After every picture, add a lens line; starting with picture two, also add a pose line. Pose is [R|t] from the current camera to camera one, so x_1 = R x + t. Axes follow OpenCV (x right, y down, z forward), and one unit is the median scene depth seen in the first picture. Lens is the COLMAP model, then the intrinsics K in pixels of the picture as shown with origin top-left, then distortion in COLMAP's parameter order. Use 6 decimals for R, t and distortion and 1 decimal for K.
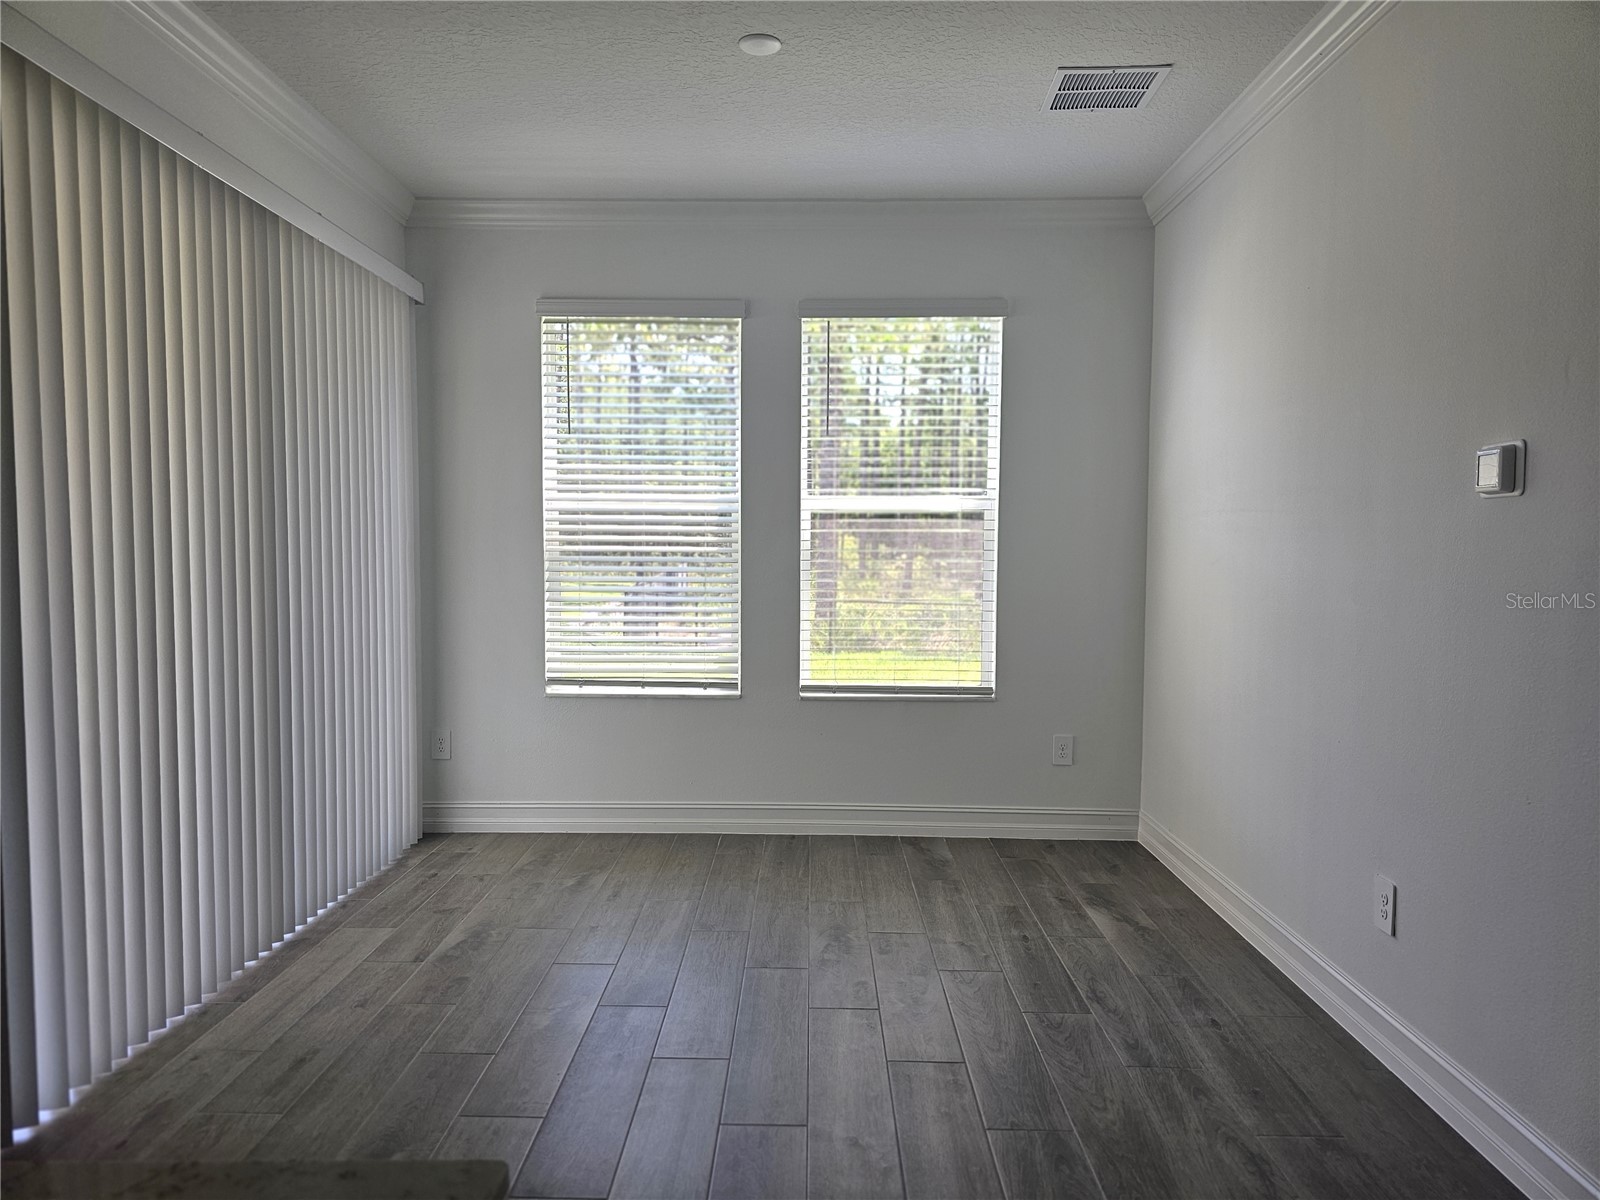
lens RADIAL K [[1072.8, 0, 799.4], [0, 1072.8, 602.7], [0, 0, 1]] dist [0.039241, -0.026088]
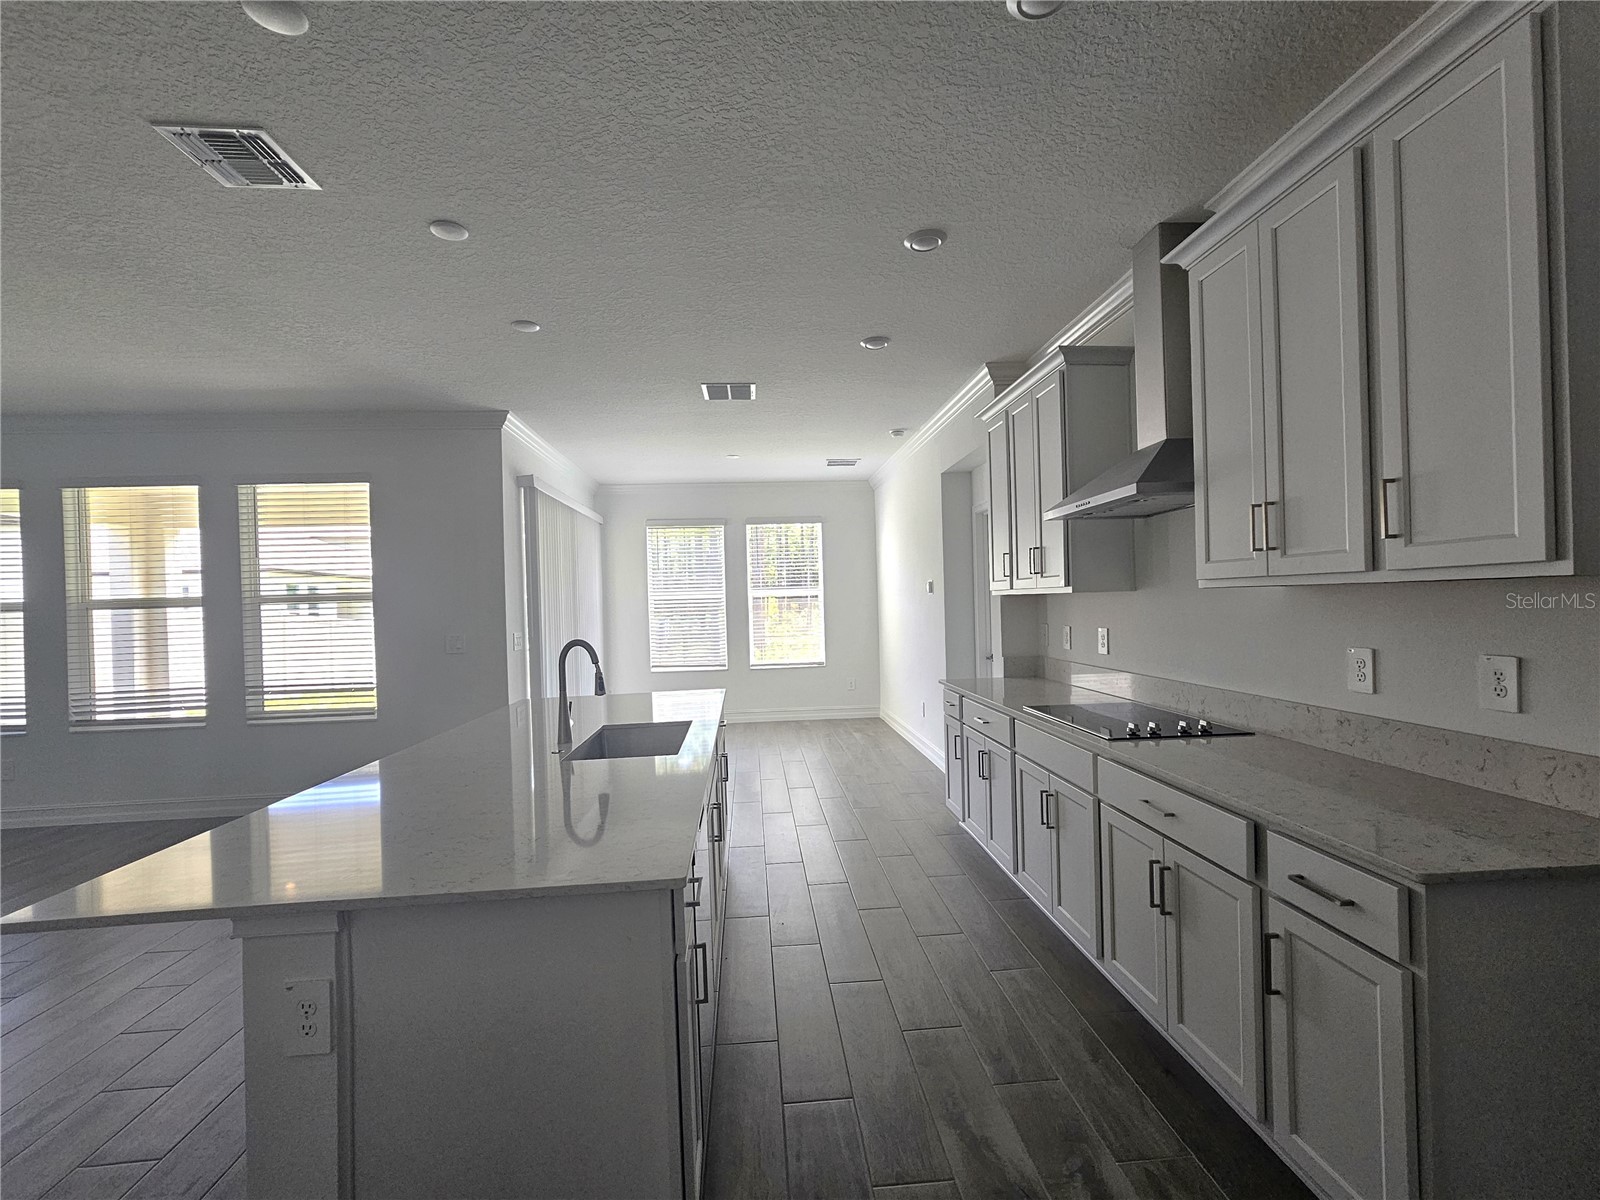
lens RADIAL K [[693.5, 0, 804.6], [0, 693.5, 592.5], [0, 0, 1]] dist [0.002408, -0.000051]
pose [[0.995100, -0.034539, 0.092649, -0.018713], [0.040743, 0.996992, -0.065927, 0.020681], [-0.090093, 0.069379, 0.993514, -0.694808]]
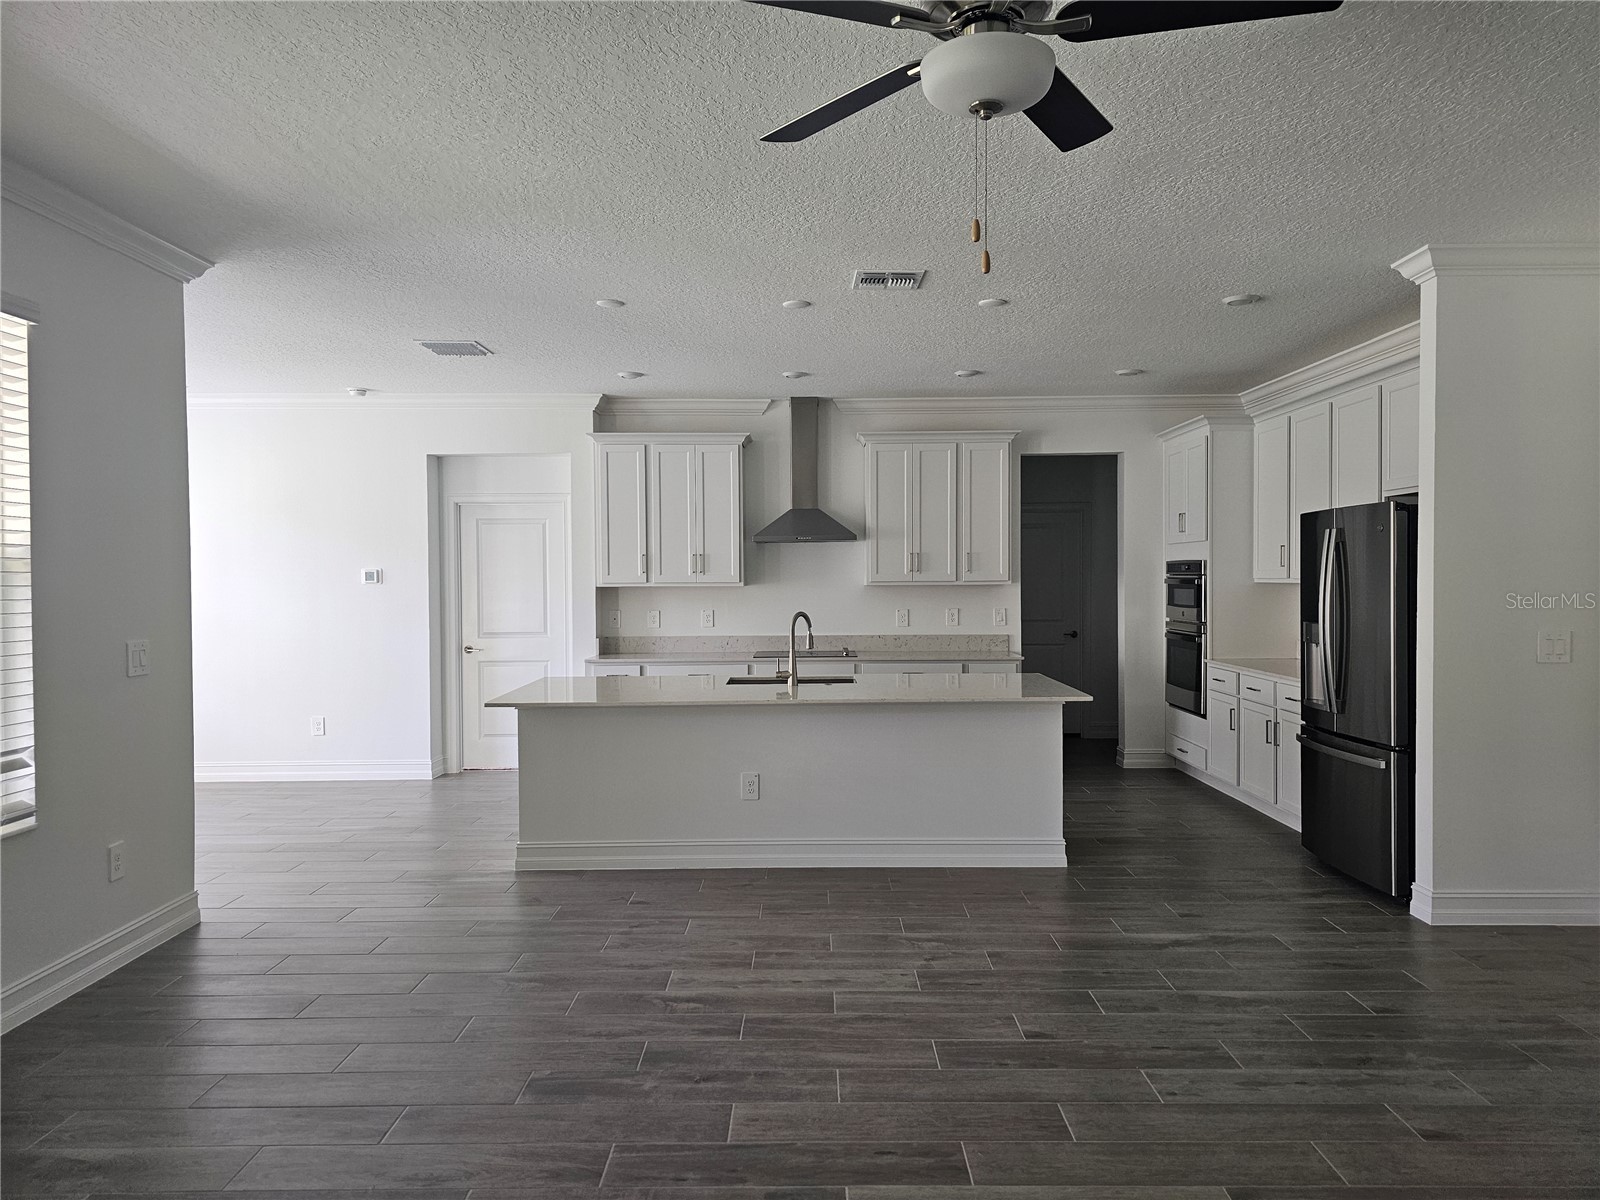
lens RADIAL K [[1072.8, 0, 787.7], [0, 1072.8, 591.5], [0, 0, 1]] dist [0.039241, -0.026088]
pose [[0.002459, -0.022146, 0.999752, -1.318717], [0.058086, 0.998070, 0.021965, -0.035200], [-0.998309, 0.058018, 0.003741, -0.141791]]
